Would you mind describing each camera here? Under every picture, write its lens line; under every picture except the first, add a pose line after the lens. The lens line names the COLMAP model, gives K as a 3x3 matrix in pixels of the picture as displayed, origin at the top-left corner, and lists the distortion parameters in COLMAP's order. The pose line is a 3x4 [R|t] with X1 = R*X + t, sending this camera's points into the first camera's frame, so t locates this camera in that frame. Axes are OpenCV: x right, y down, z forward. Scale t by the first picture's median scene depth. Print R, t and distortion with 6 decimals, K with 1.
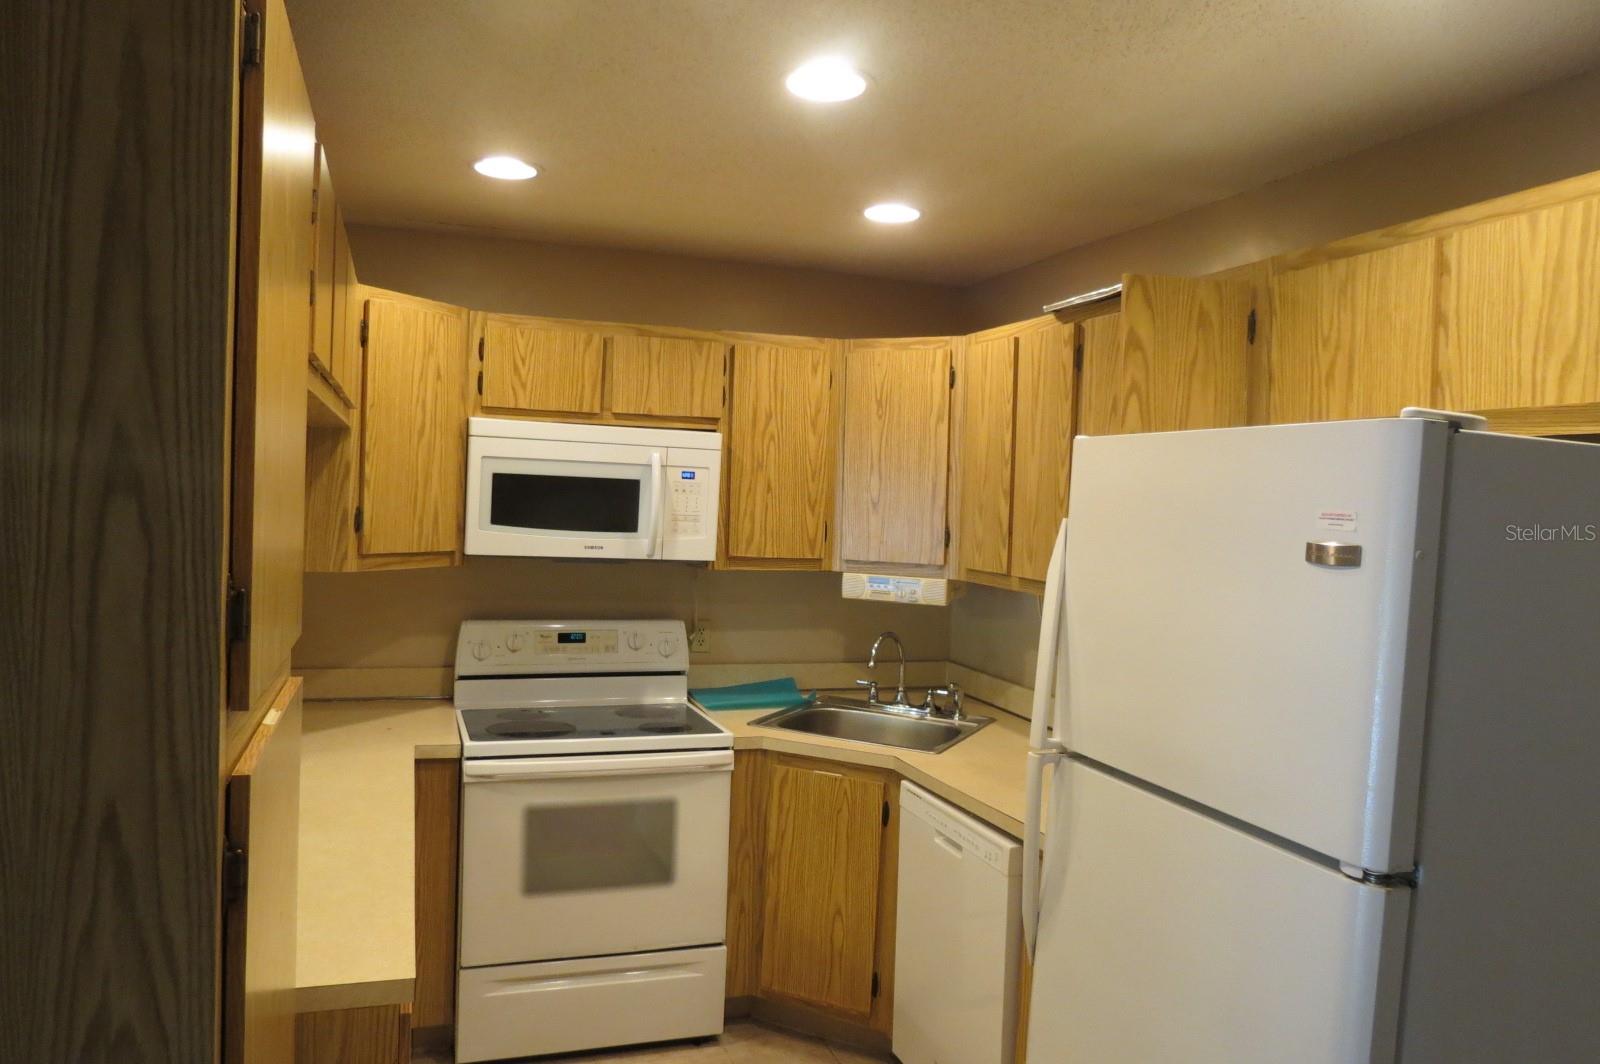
lens RADIAL K [[1126.5, 0, 795.8], [0, 1126.5, 530.8], [0, 0, 1]] dist [-0.008044, -0.001921]
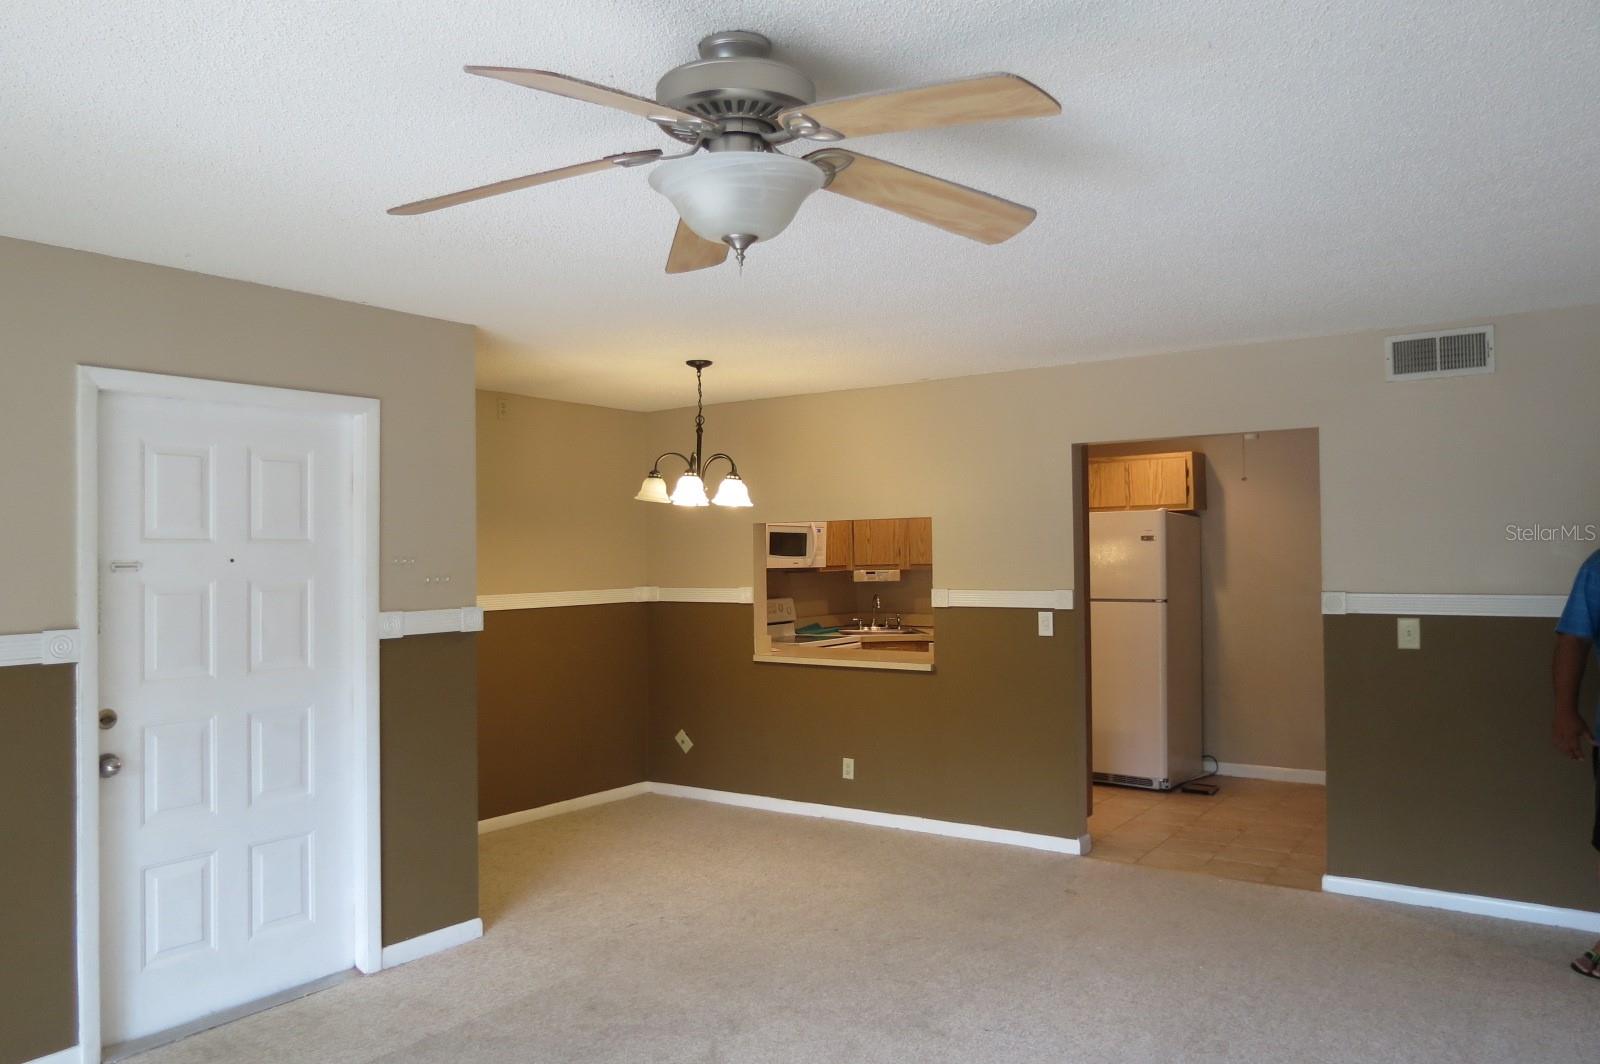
lens RADIAL K [[1126.5, 0, 802.4], [0, 1126.5, 533.5], [0, 0, 1]] dist [-0.008044, -0.001921]
pose [[0.793793, -0.037445, 0.607034, -1.700037], [0.064299, 0.997676, -0.022538, 0.007559], [-0.604779, 0.056922, 0.794356, -0.910188]]
